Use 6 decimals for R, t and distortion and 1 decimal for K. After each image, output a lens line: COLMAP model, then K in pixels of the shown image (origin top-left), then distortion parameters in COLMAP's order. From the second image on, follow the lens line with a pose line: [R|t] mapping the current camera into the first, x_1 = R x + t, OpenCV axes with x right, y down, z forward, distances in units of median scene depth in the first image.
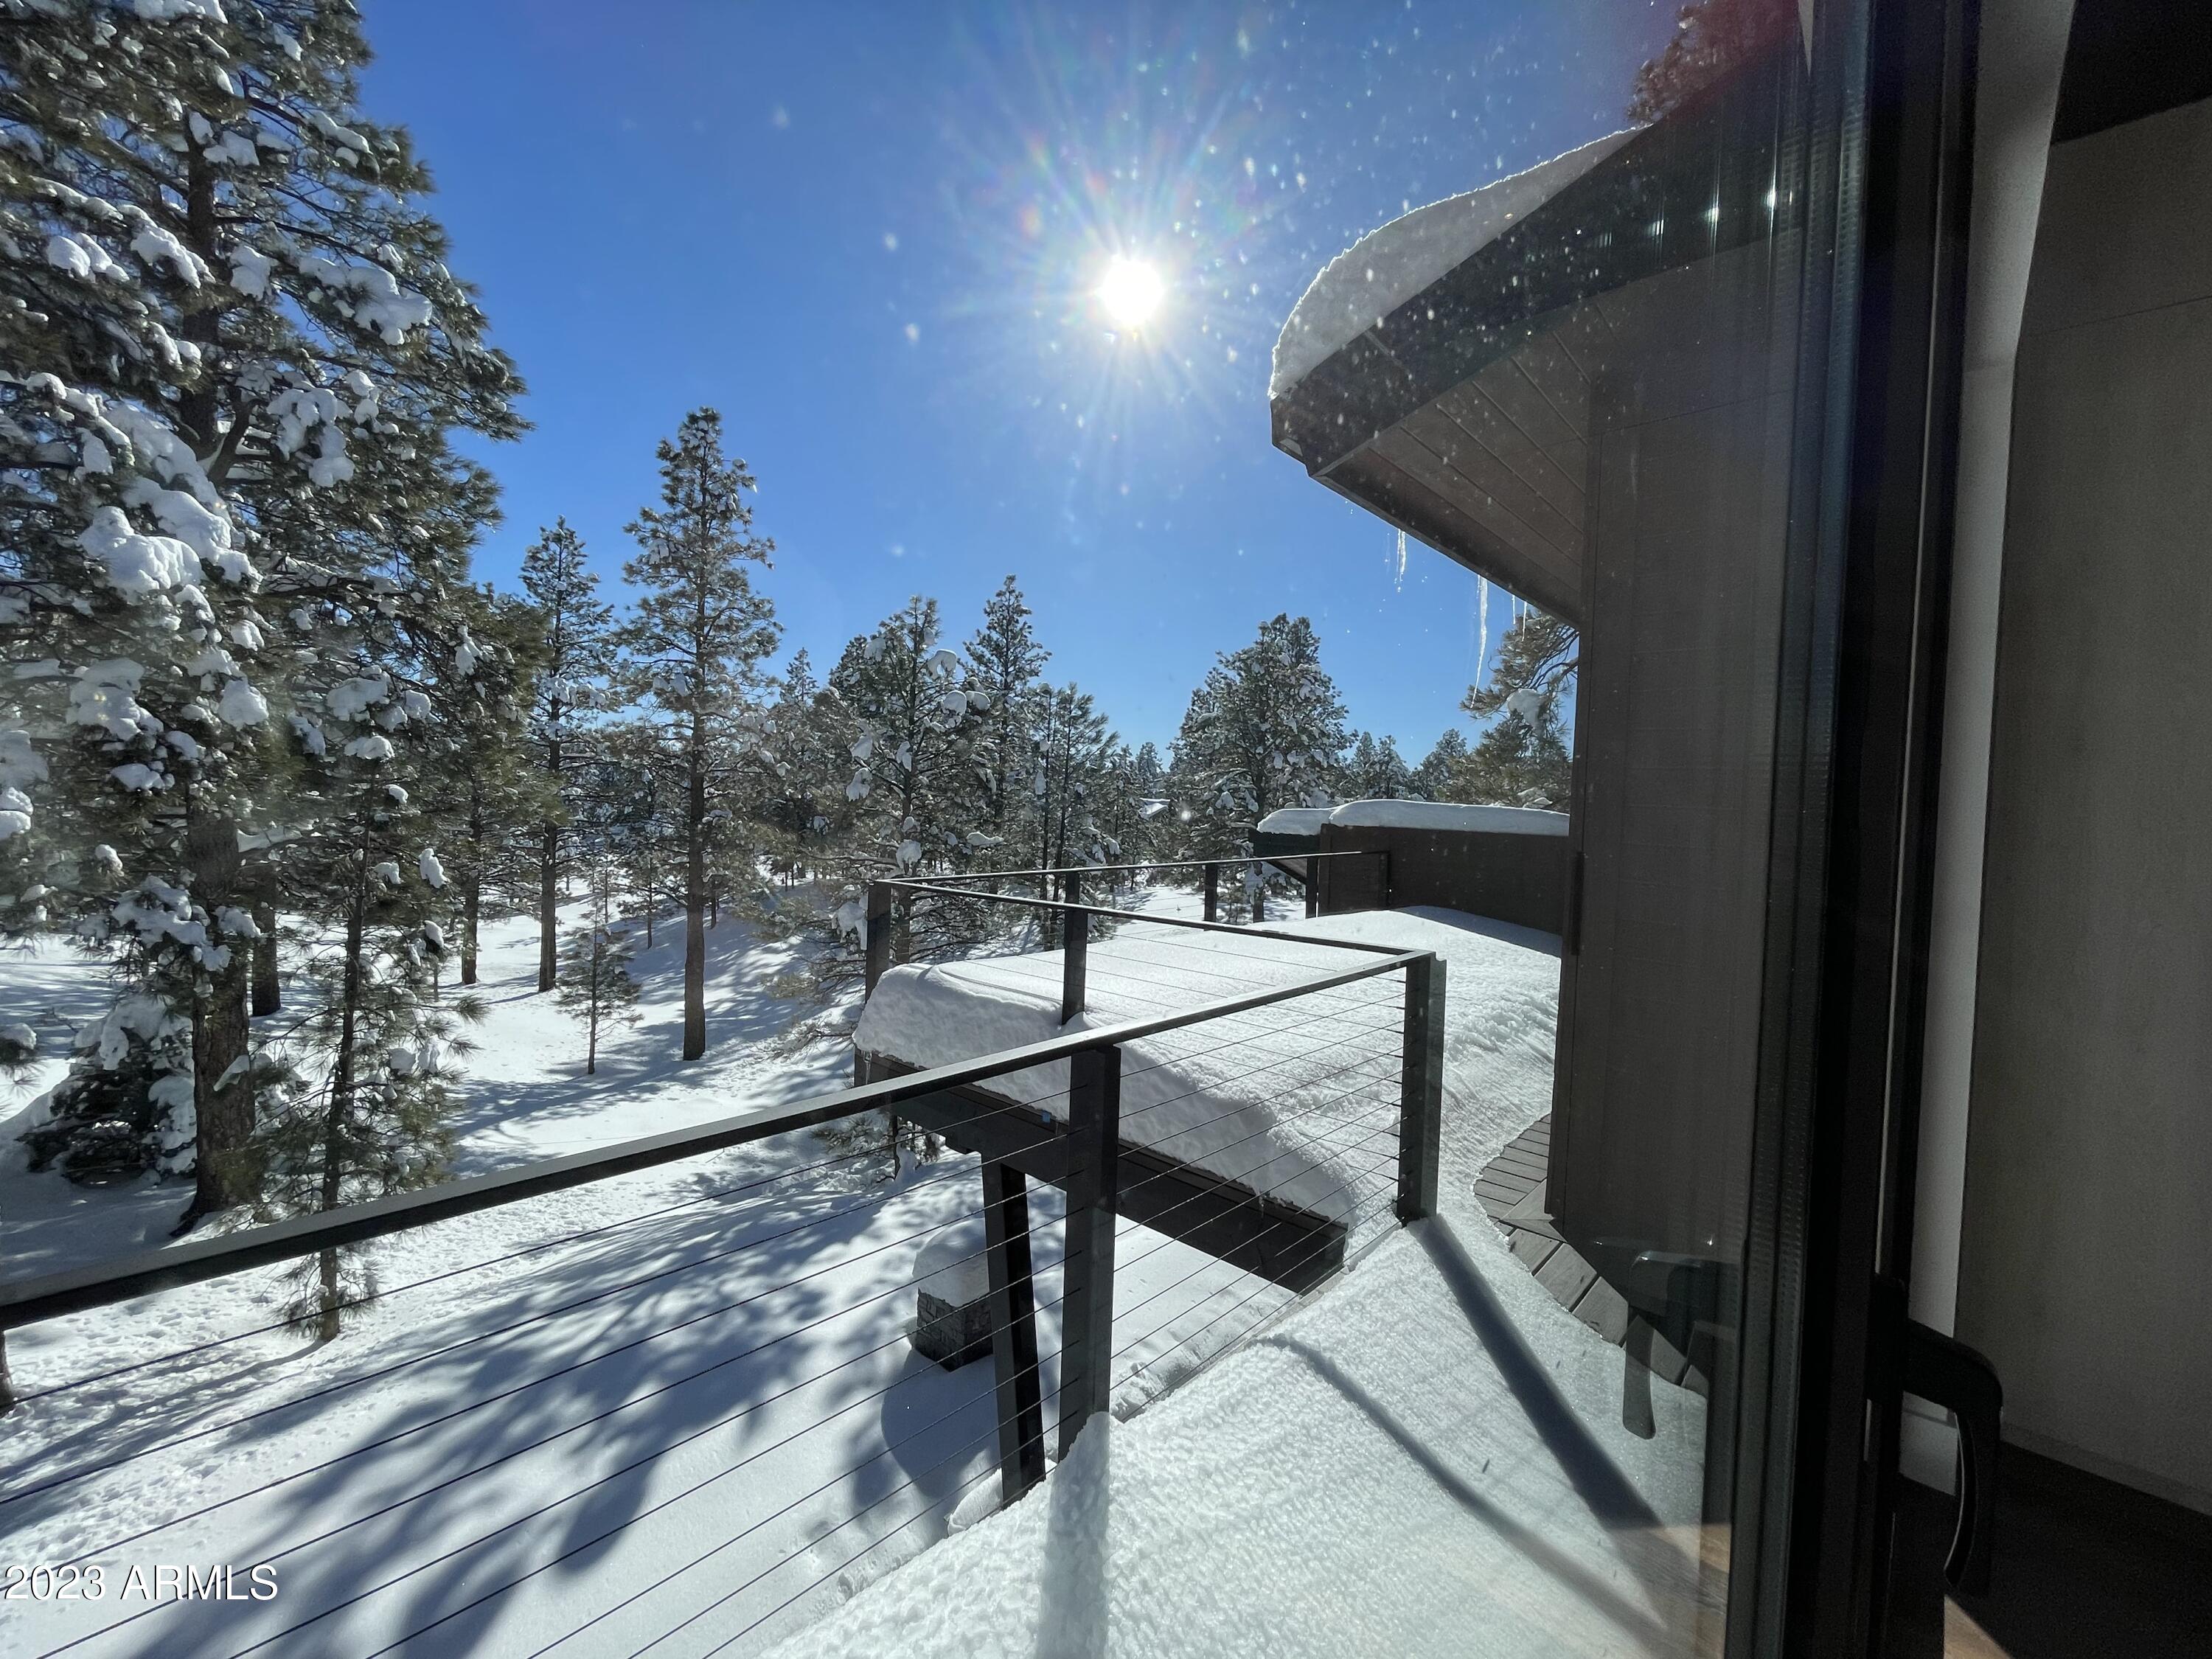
lens RADIAL K [[899.1, 0, 1098.4], [0, 899.1, 827.7], [0, 0, 1]] dist [-0.003666, 0.000562]
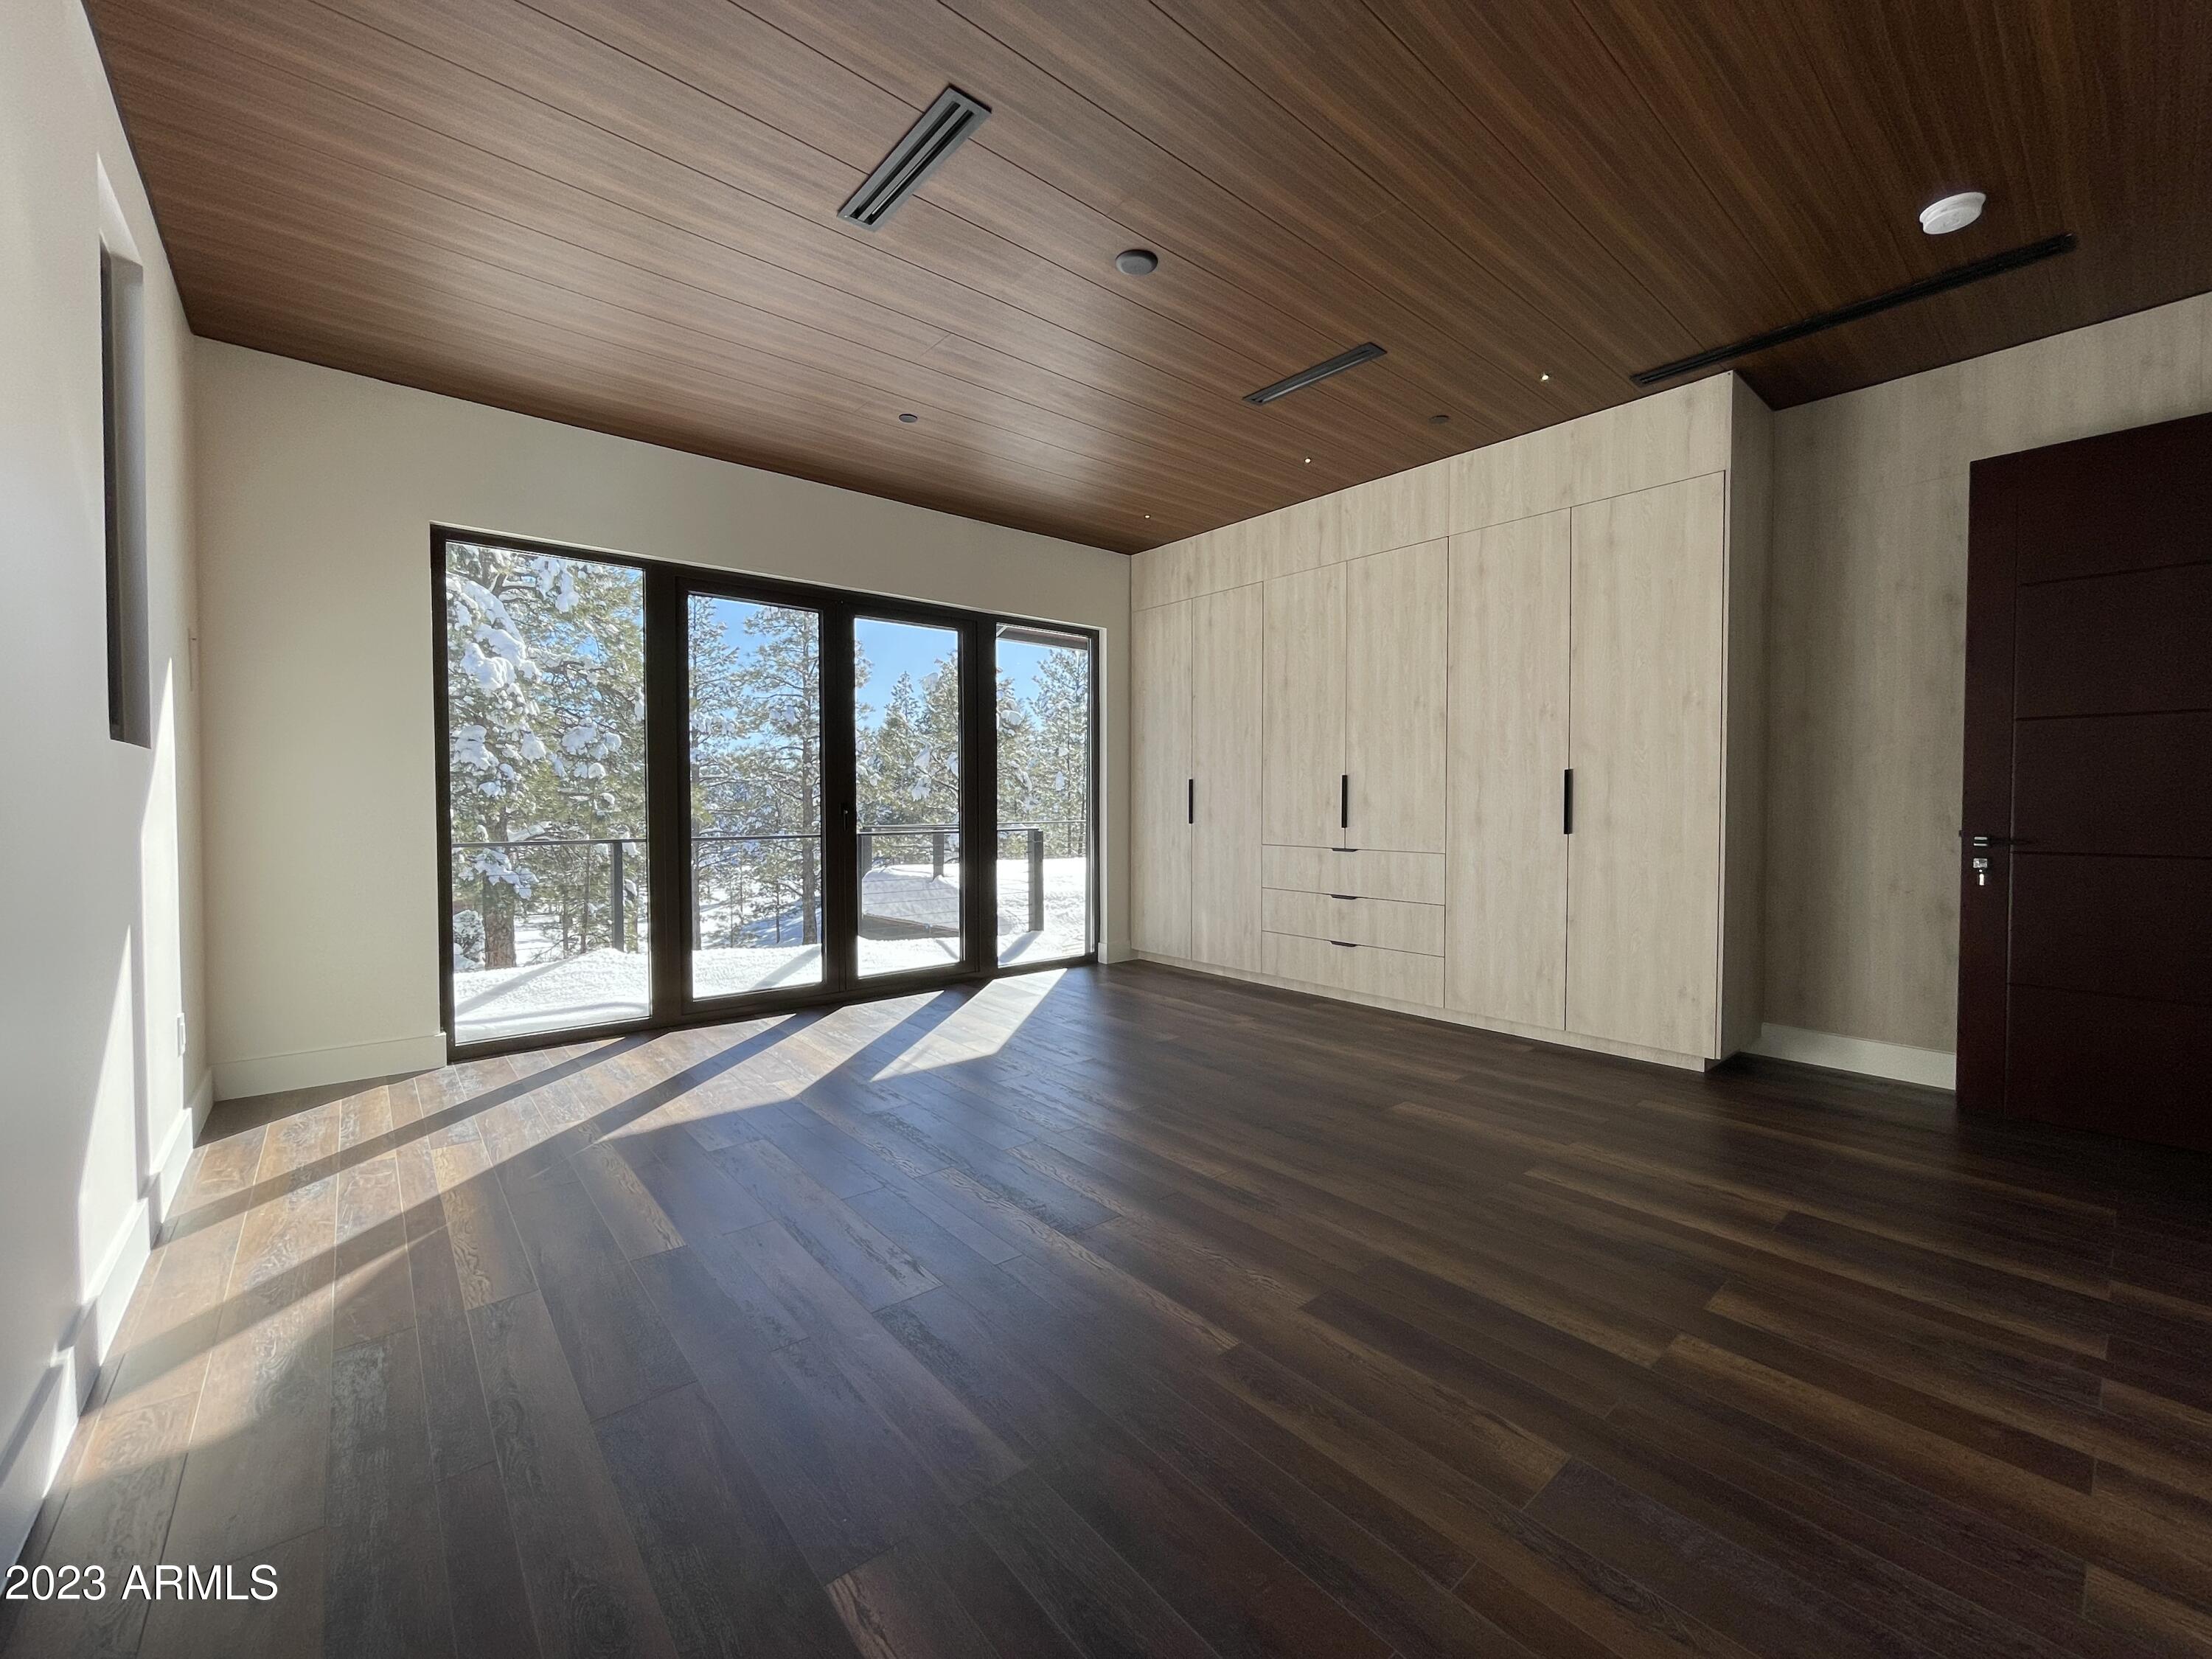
lens RADIAL K [[899.1, 0, 1092.4], [0, 899.1, 829.7], [0, 0, 1]] dist [-0.003666, 0.000562]
pose [[0.991266, -0.031313, -0.128109, 0.133442], [0.030762, 0.999507, -0.006275, 0.026092], [0.128242, 0.002280, 0.991740, -0.230442]]
